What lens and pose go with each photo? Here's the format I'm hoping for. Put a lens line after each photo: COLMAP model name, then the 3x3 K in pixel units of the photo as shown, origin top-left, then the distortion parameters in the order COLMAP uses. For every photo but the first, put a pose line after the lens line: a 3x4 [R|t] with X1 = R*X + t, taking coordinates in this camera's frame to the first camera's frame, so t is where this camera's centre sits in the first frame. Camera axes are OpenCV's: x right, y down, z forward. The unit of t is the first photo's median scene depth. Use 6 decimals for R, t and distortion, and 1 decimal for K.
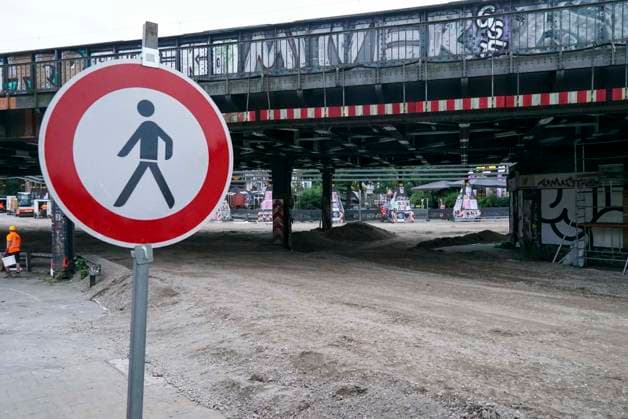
lens RADIAL K [[512.6, 0, 311.4], [0, 512.6, 209.0], [0, 0, 1]] dist [0.014522, 0.002576]
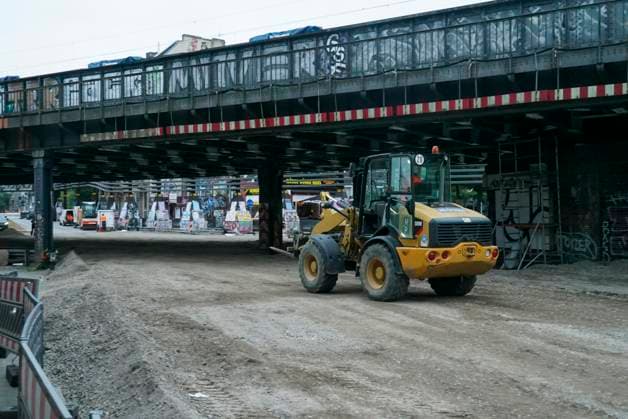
lens RADIAL K [[747.0, 0, 316.6], [0, 747.0, 209.4], [0, 0, 1]] dist [0.023617, 0.000000]
pose [[0.965755, -0.002052, -0.259447, 0.693312], [-0.004364, 0.999699, -0.024151, 0.045425], [0.259419, 0.024457, 0.965455, -0.610758]]
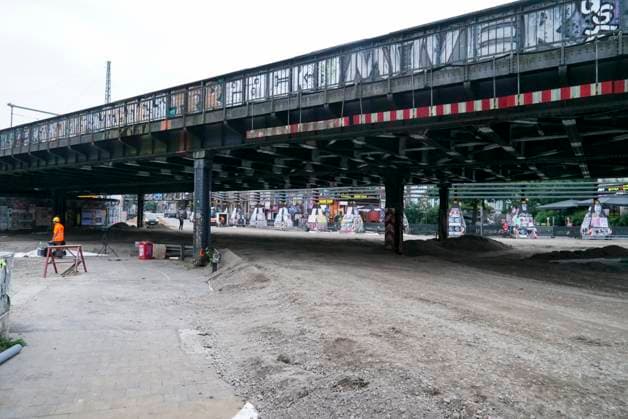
lens RADIAL K [[432.7, 0, 312.6], [0, 432.7, 208.5], [0, 0, 1]] dist [-0.011875, 0.012558]
pose [[0.954419, 0.013495, -0.298164, 0.089433], [-0.026550, 0.998856, -0.039777, 0.039261], [0.297286, 0.045880, 0.953686, 0.116284]]
